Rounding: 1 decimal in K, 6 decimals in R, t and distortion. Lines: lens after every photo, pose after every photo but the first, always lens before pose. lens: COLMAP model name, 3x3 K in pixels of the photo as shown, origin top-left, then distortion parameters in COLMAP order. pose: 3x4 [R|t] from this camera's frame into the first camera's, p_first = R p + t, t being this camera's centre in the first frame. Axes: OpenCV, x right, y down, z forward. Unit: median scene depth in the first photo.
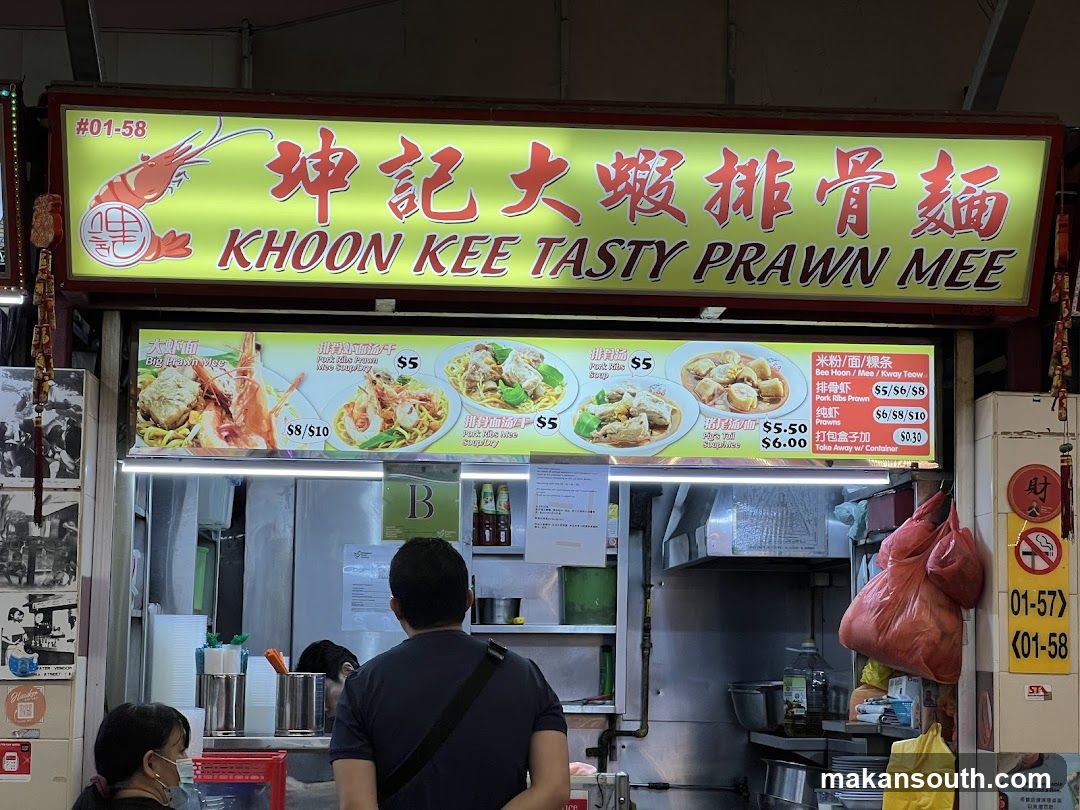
lens RADIAL K [[2394.0, 0, 540.0], [0, 2394.0, 405.0], [0, 0, 1]] dist [-0.301024, 8.154127]
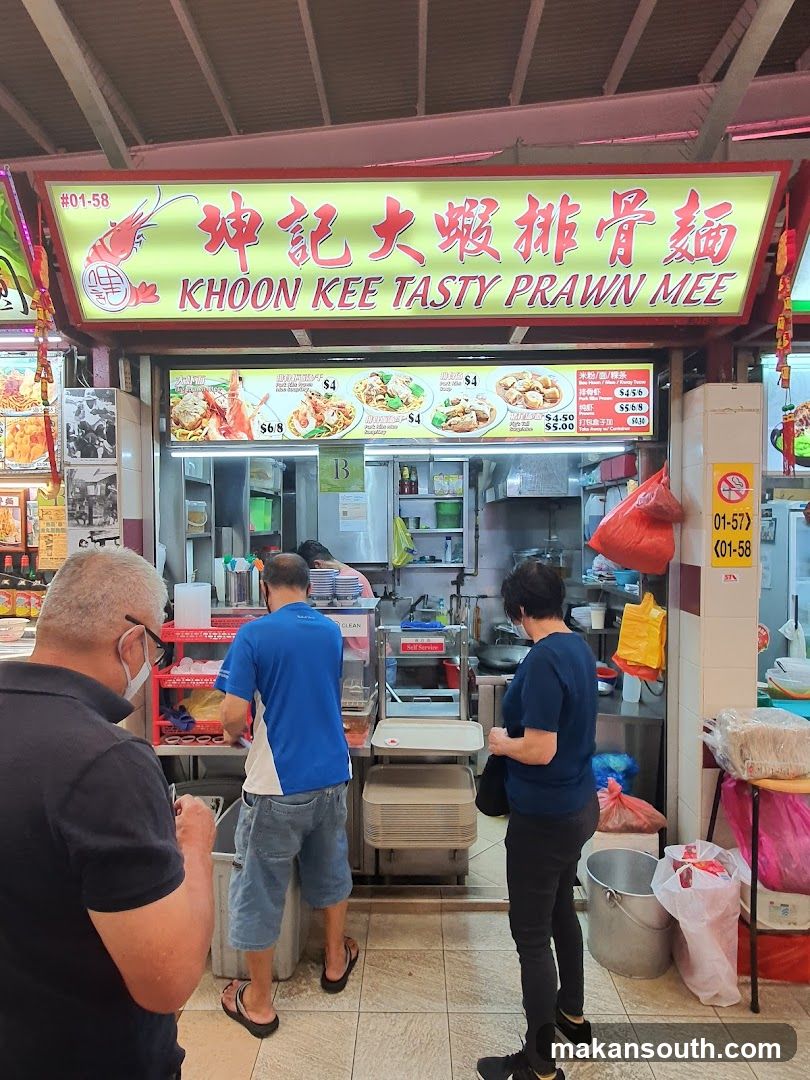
lens RADIAL K [[615.7, 0, 402.8], [0, 615.7, 549.1], [0, 0, 1]] dist [0.002490, -0.001801]
pose [[0.996361, -0.018312, -0.083247, 0.028918], [0.030132, 0.989260, 0.143030, 0.035636], [0.079734, -0.145018, 0.986211, 0.569686]]
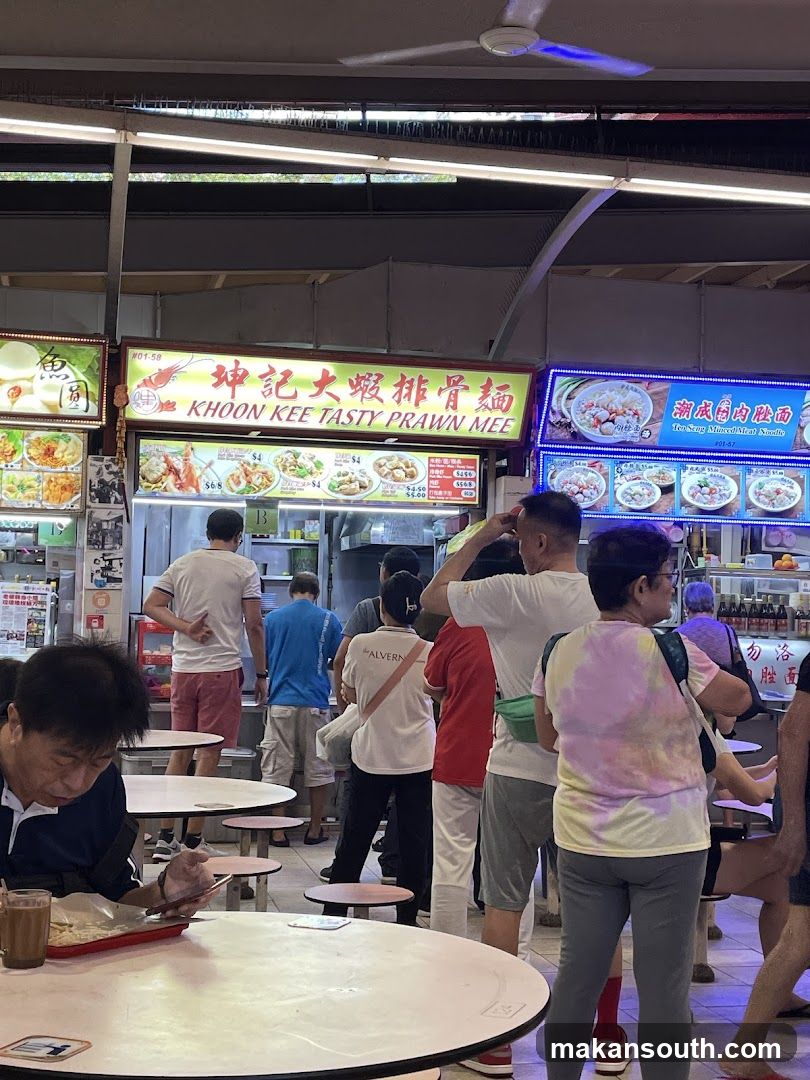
lens RADIAL K [[1486.3, 0, 386.6], [0, 1486.3, 541.8], [0, 0, 1]] dist [0.221746, -0.579737]
pose [[0.989580, 0.015929, 0.143103, -0.137811], [-0.023660, 0.998341, 0.052492, -0.014710], [-0.142029, -0.055331, 0.988315, -0.456451]]
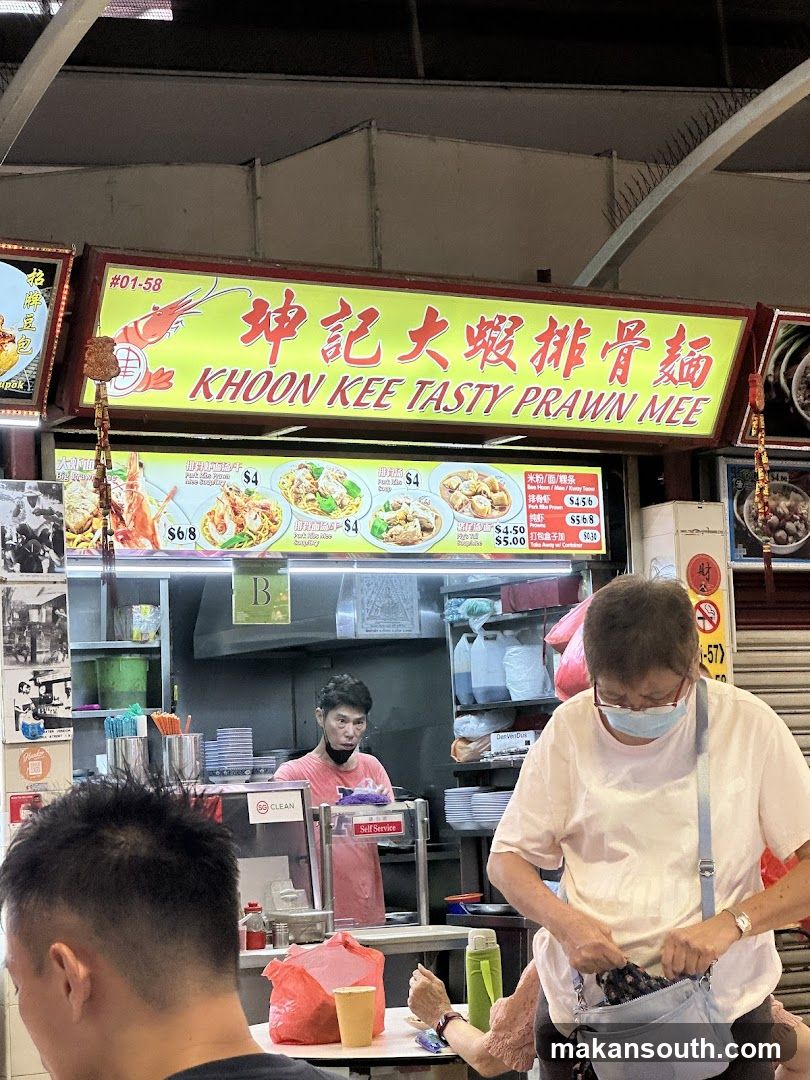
lens RADIAL K [[2394.0, 0, 418.6], [0, 2394.0, 540.0], [0, 0, 1]] dist [-0.301024, 8.154127]
pose [[0.880575, -0.008039, 0.473838, -0.566840], [0.008828, 0.999961, 0.000561, 0.014148], [-0.473824, 0.003689, 0.880612, -0.123644]]
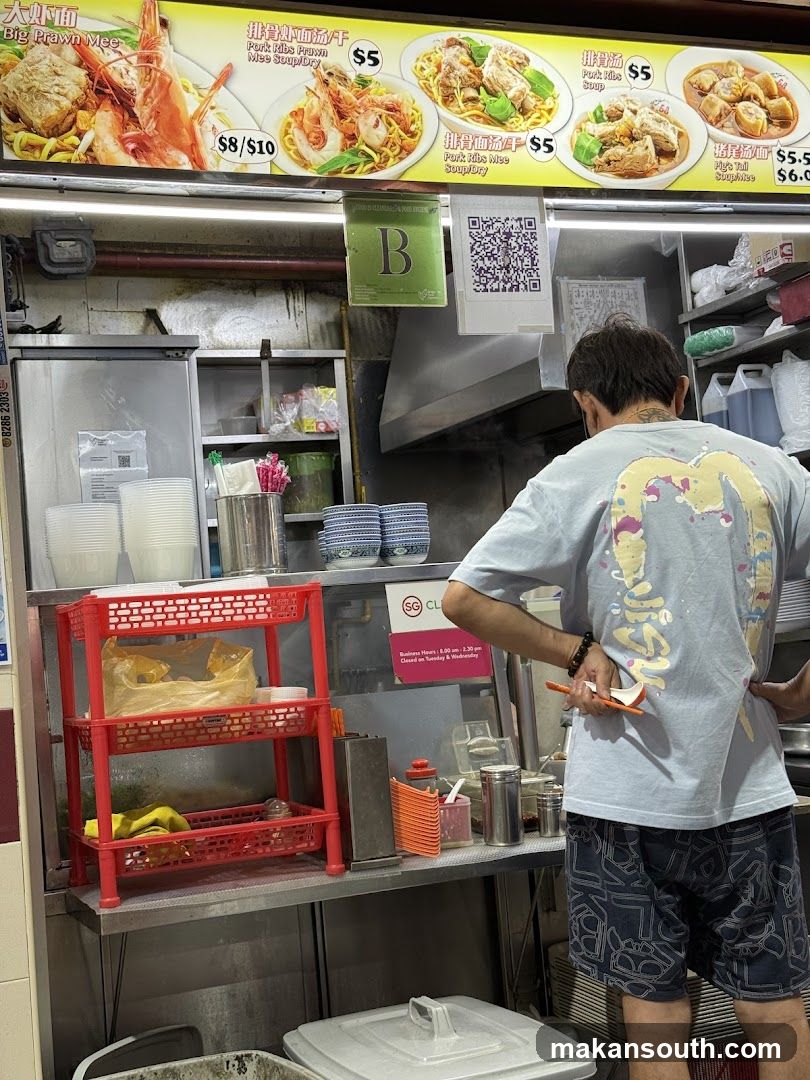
lens RADIAL K [[1486.3, 0, 386.6], [0, 1486.3, 541.8], [0, 0, 1]] dist [0.221746, -0.579737]
pose [[0.941397, -0.073973, 0.329088, -0.213997], [0.063828, 0.997096, 0.041539, 0.111973], [-0.331206, -0.018100, 0.943385, 0.564534]]
